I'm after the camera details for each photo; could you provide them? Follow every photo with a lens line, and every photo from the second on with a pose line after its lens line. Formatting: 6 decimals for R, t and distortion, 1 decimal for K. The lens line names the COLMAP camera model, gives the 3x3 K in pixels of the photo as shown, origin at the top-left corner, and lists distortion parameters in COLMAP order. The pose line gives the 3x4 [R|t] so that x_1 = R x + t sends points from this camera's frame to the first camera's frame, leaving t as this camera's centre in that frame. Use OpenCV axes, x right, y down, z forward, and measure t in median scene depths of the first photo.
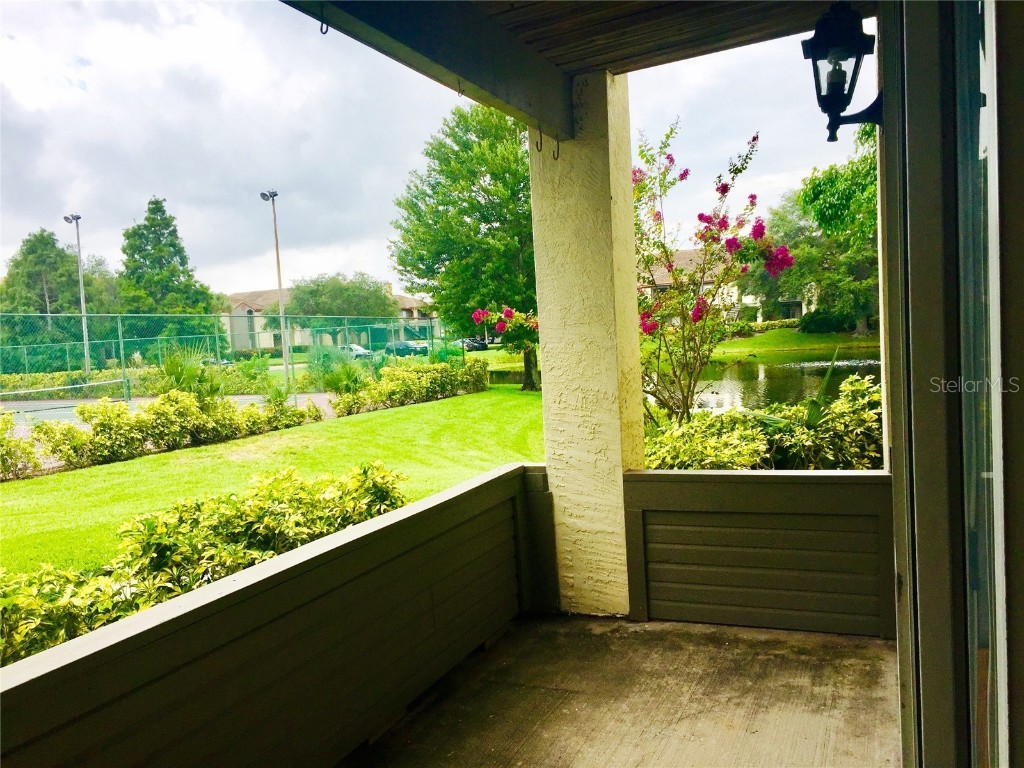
lens RADIAL K [[874.8, 0, 506.2], [0, 874.8, 390.0], [0, 0, 1]] dist [0.076819, -0.113390]
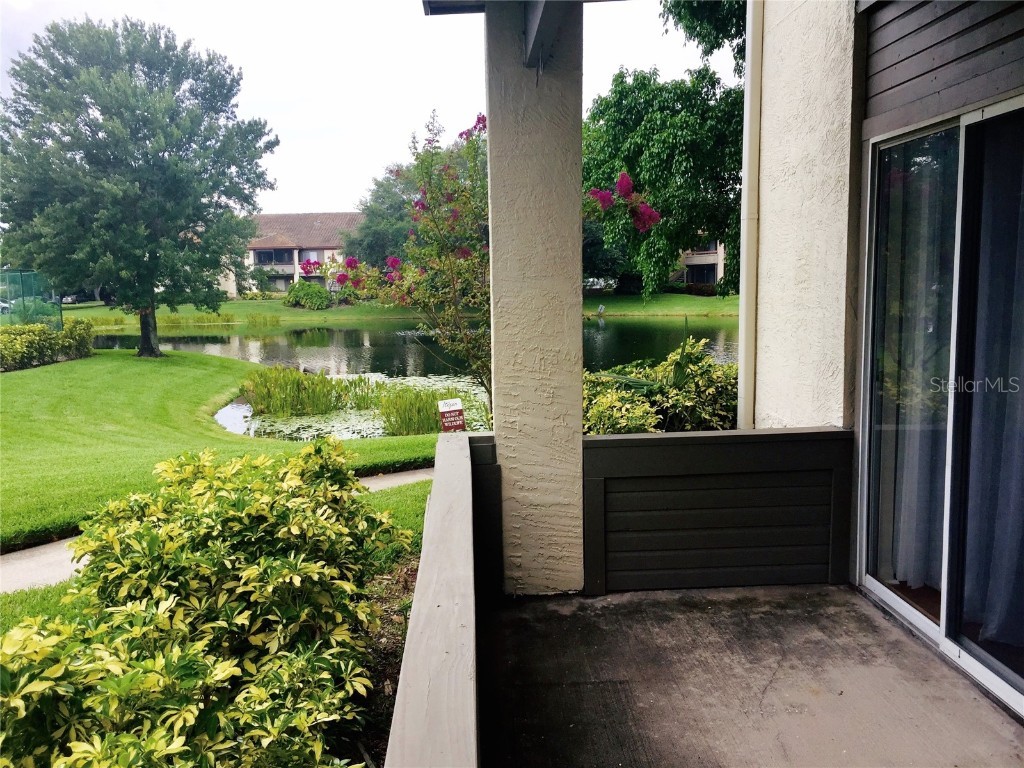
lens RADIAL K [[874.8, 0, 513.2], [0, 874.8, 384.5], [0, 0, 1]] dist [0.076819, -0.113390]
pose [[0.896275, -0.012577, 0.443320, -0.339062], [-0.001218, 0.999524, 0.030819, 0.007574], [-0.443497, -0.028163, 0.895833, 0.198930]]
